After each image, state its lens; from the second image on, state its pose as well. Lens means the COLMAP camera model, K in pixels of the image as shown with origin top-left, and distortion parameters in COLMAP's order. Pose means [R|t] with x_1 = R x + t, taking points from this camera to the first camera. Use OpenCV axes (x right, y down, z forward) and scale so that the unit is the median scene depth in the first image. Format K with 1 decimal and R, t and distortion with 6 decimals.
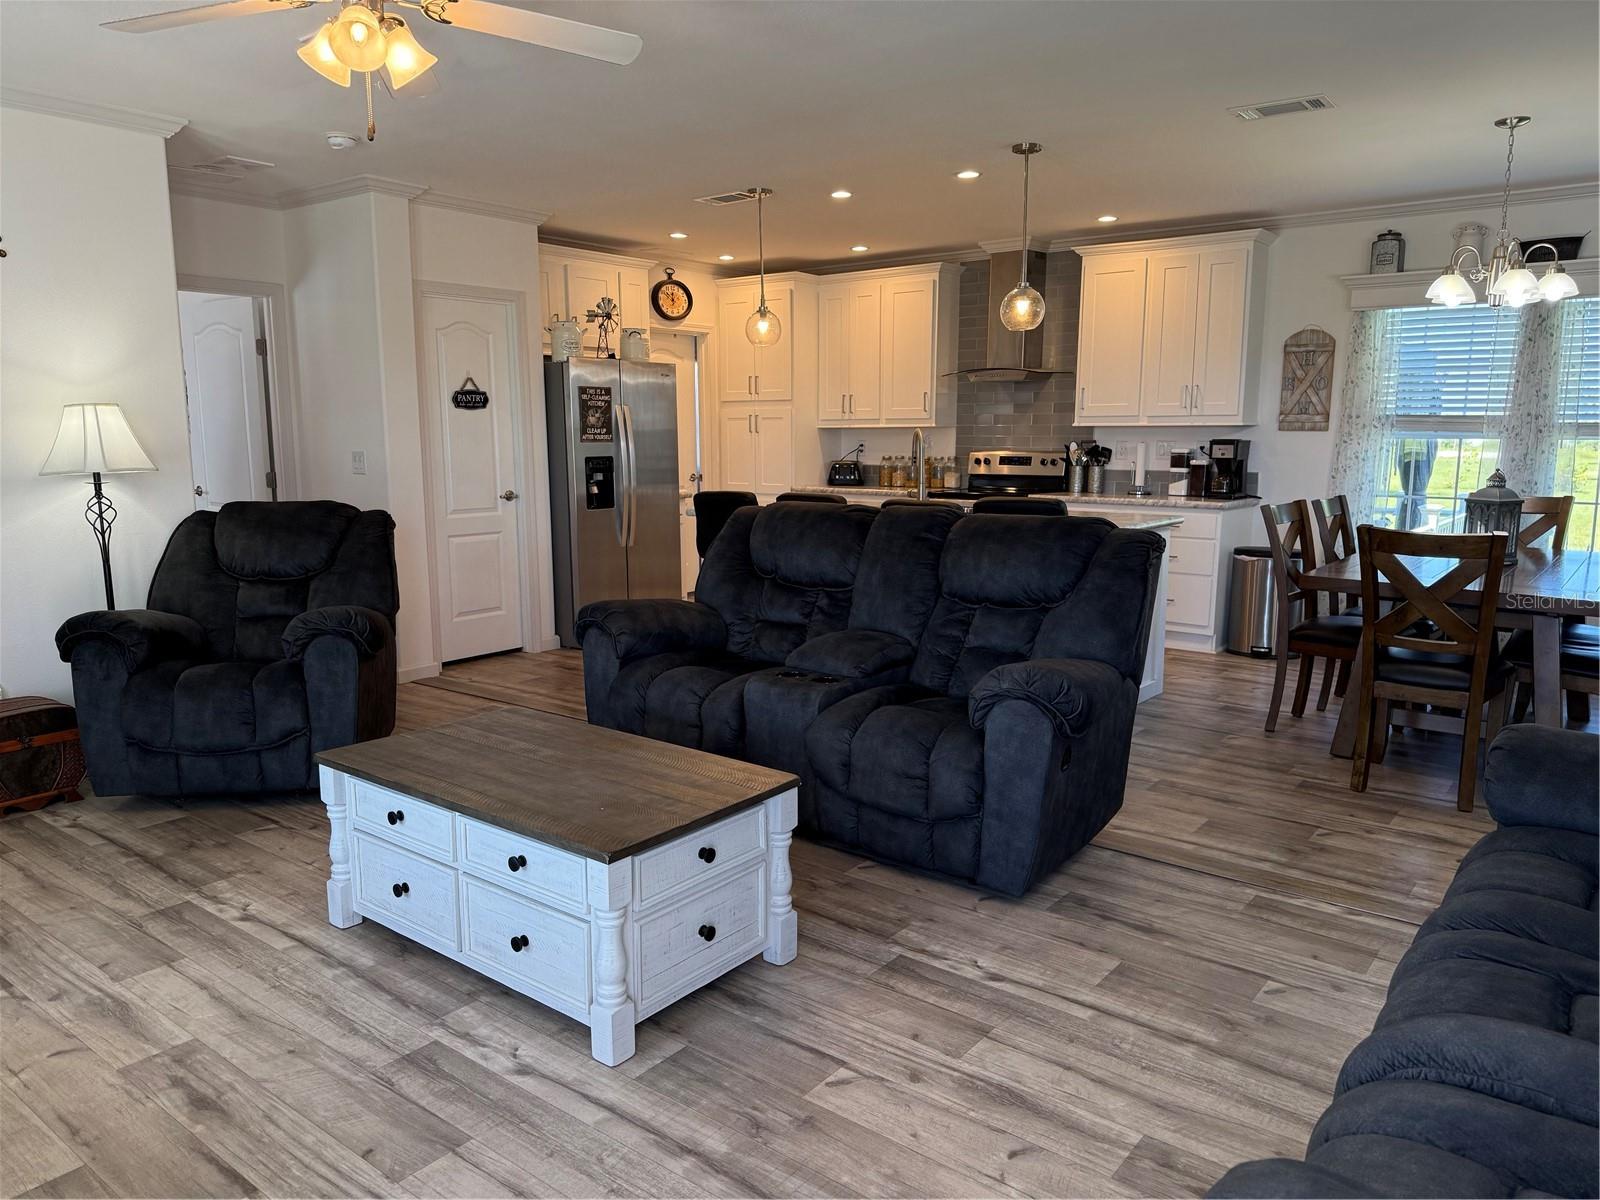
lens RADIAL K [[1127.5, 0, 812.6], [0, 1127.5, 601.4], [0, 0, 1]] dist [0.065512, -0.073939]
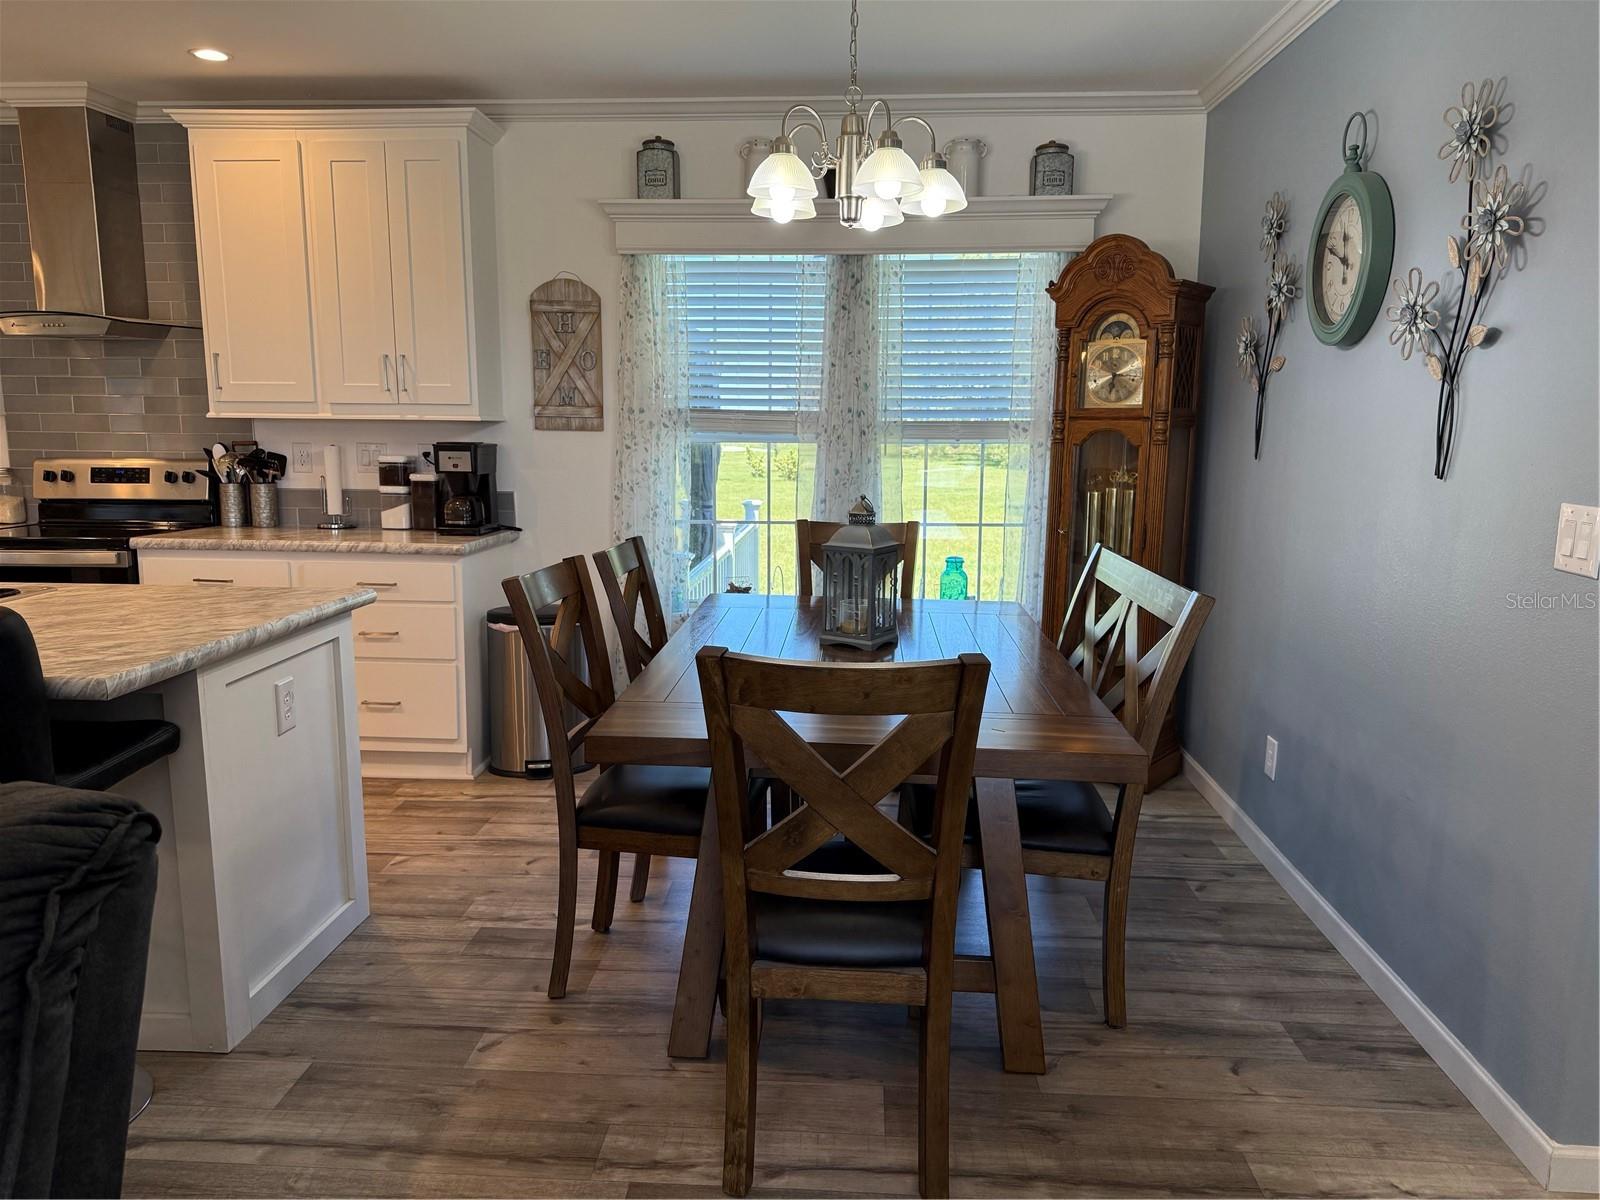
lens RADIAL K [[1127.5, 0, 810.7], [0, 1127.5, 616.7], [0, 0, 1]] dist [0.065512, -0.073939]
pose [[0.821874, -0.090951, 0.562362, 0.157340], [0.081085, 0.995799, 0.042547, -0.055436], [-0.563869, 0.010631, 0.825796, 0.358734]]
